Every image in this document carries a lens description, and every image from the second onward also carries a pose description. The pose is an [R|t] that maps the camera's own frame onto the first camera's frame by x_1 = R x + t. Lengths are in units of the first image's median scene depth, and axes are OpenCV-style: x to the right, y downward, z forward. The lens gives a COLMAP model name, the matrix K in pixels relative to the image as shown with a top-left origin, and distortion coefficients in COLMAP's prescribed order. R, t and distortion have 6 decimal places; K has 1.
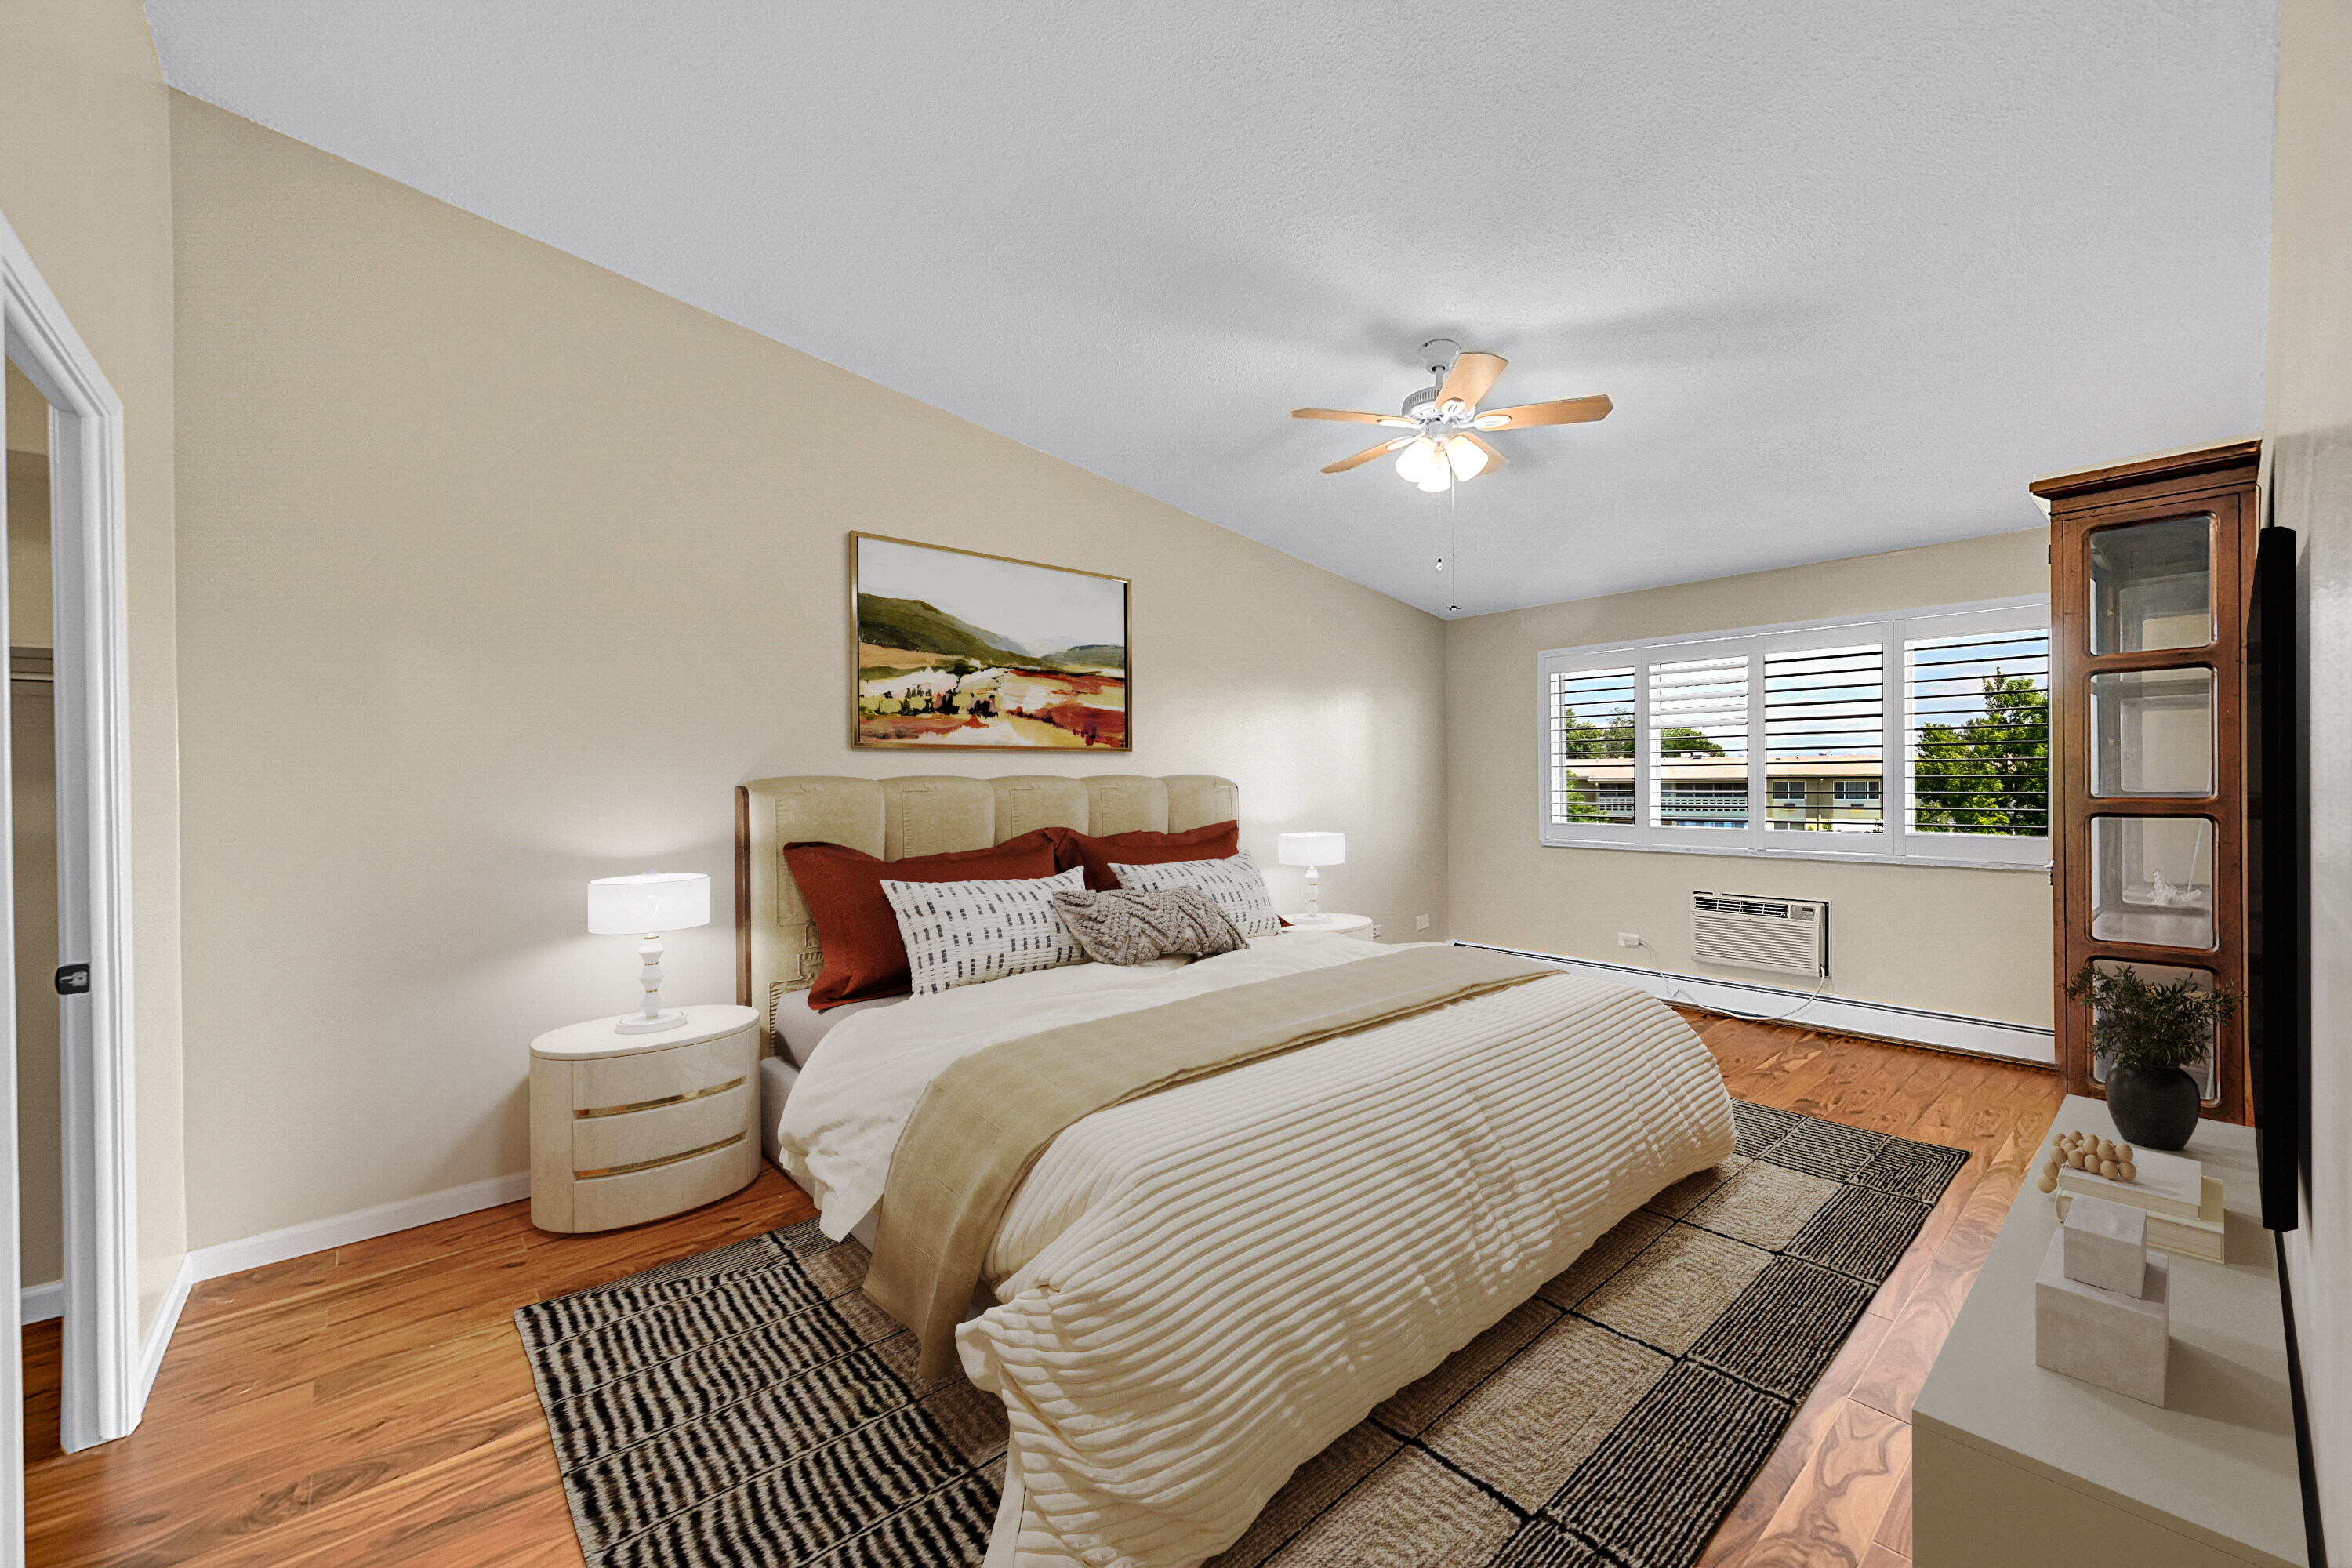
lens RADIAL K [[923.0, 0, 1183.4], [0, 923.0, 786.3], [0, 0, 1]] dist [-0.001481, 0.000274]
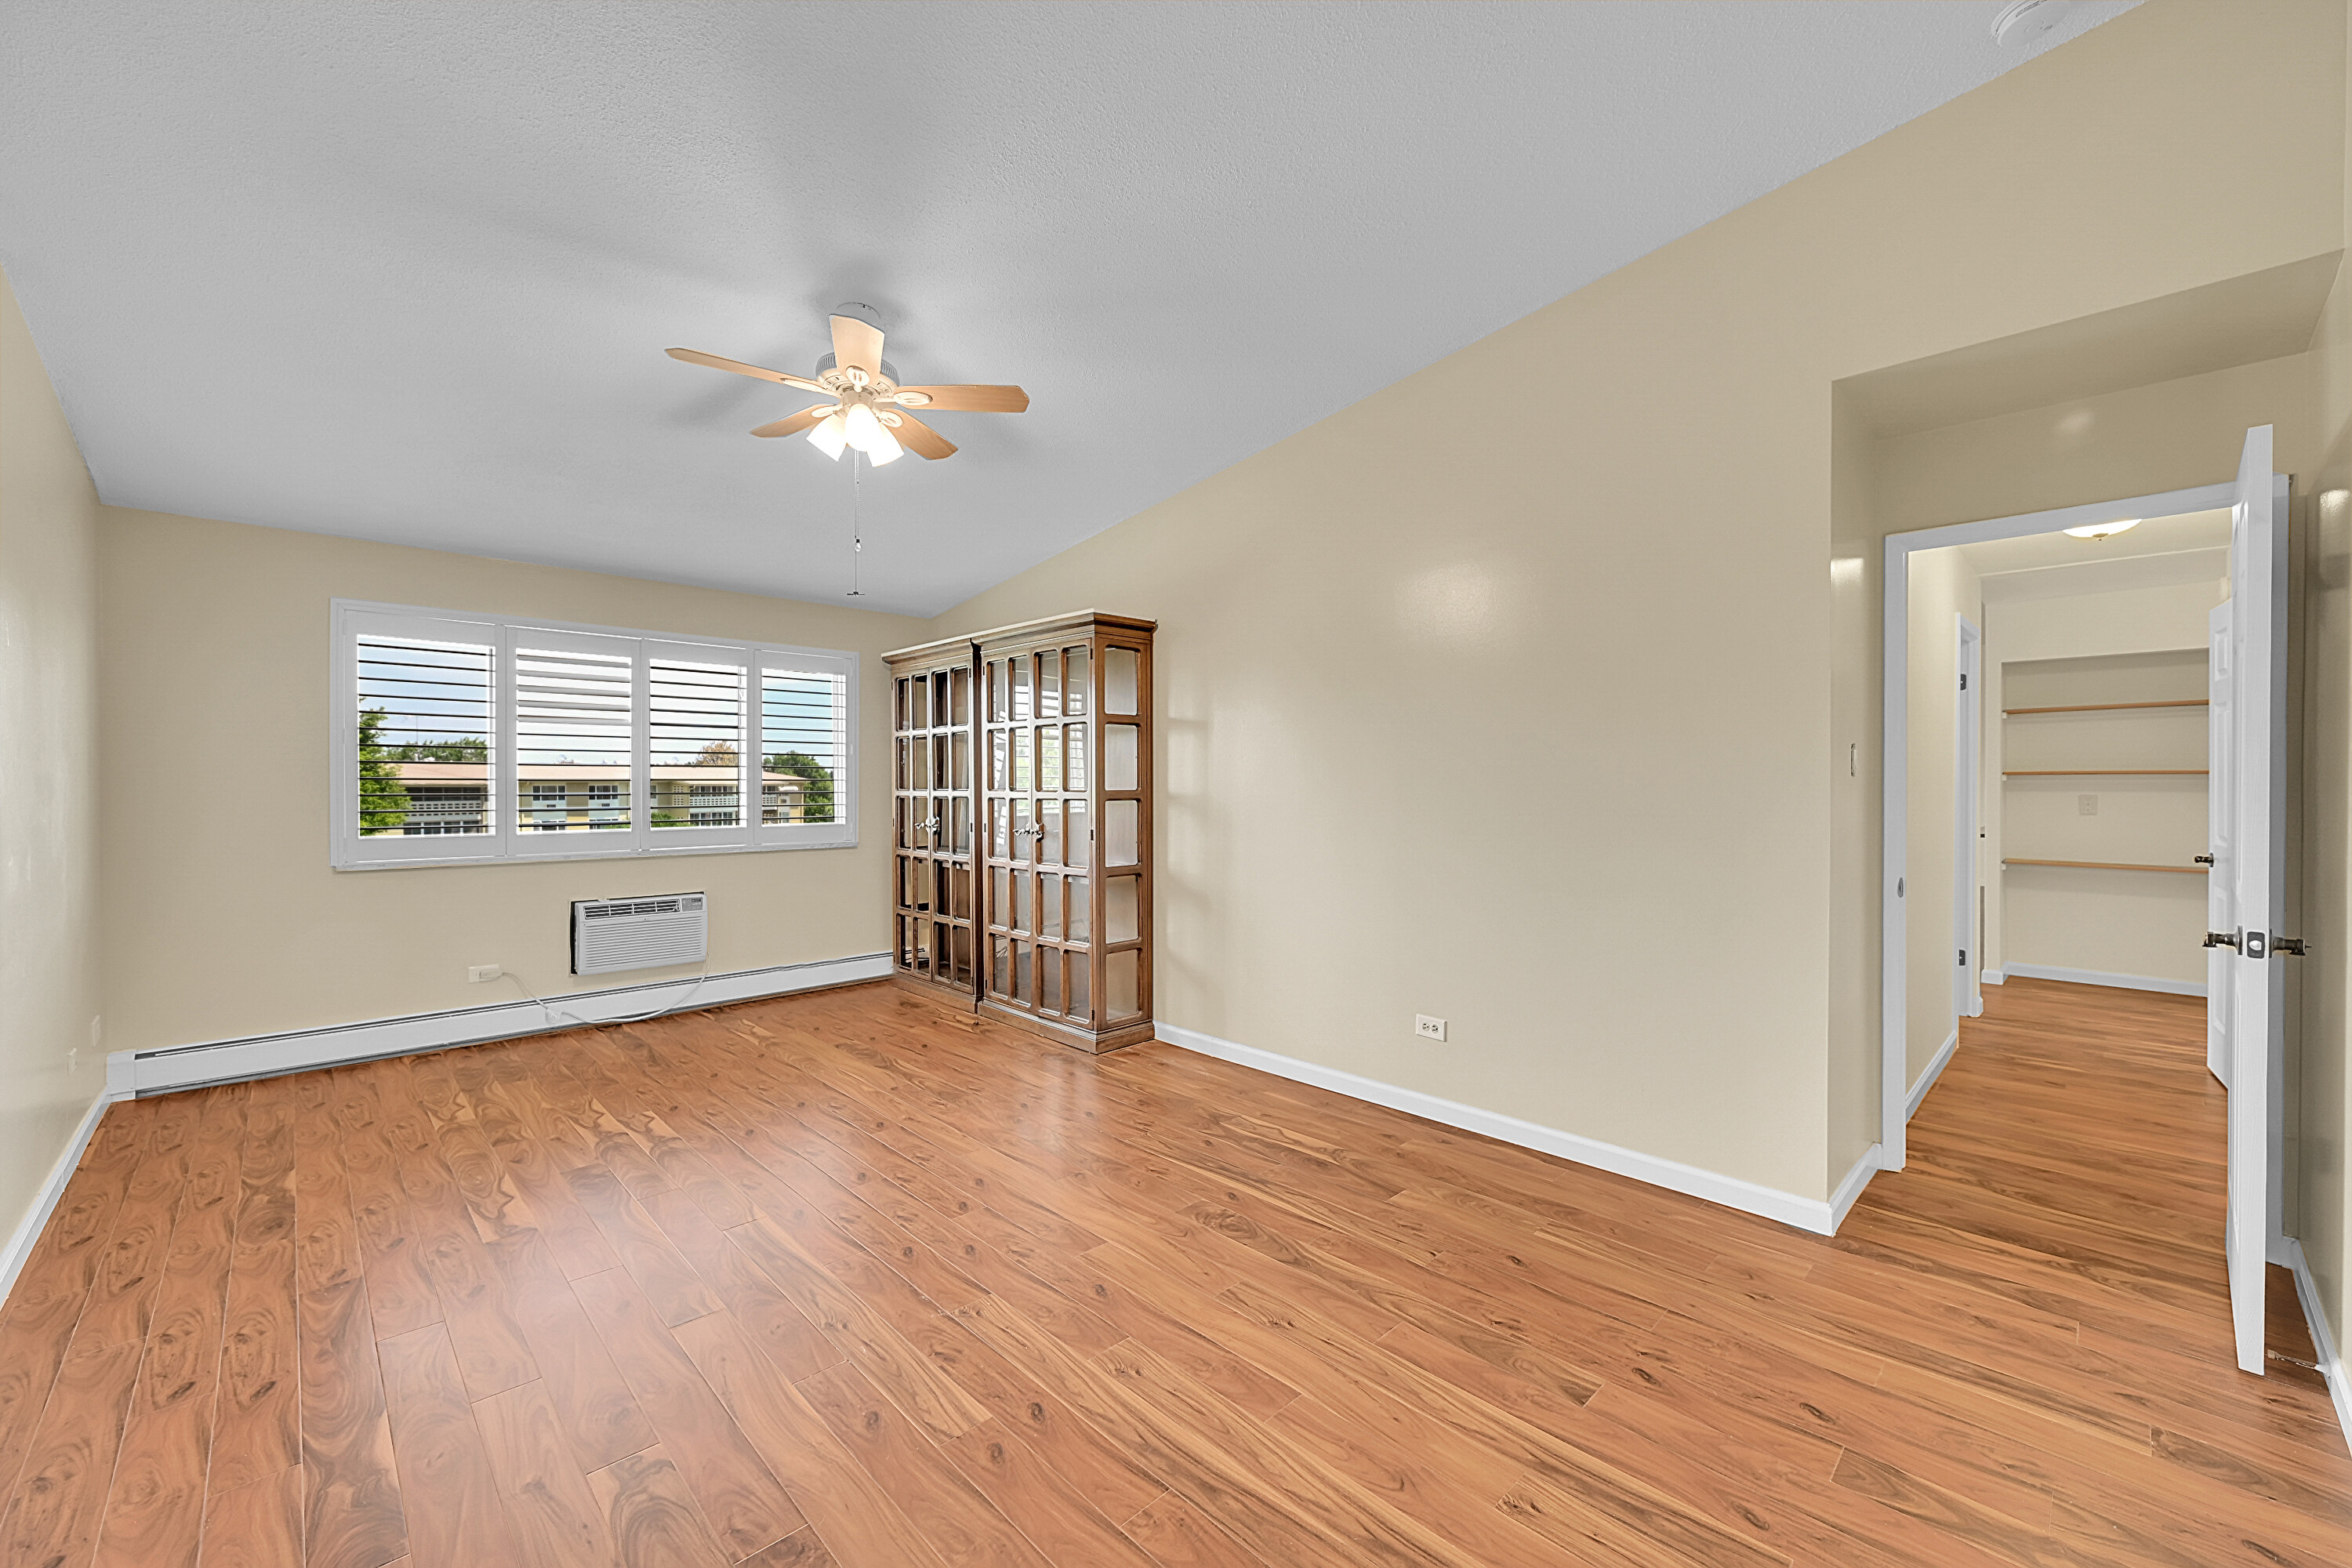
lens RADIAL K [[891.4, 0, 1219.0], [0, 891.4, 784.4], [0, 0, 1]] dist [0.001030, 0.000157]
pose [[-0.056596, 0.010367, 0.998343, -0.397020], [0.001282, 0.999946, -0.010311, 0.007374], [-0.998396, 0.000696, -0.056606, 0.423431]]
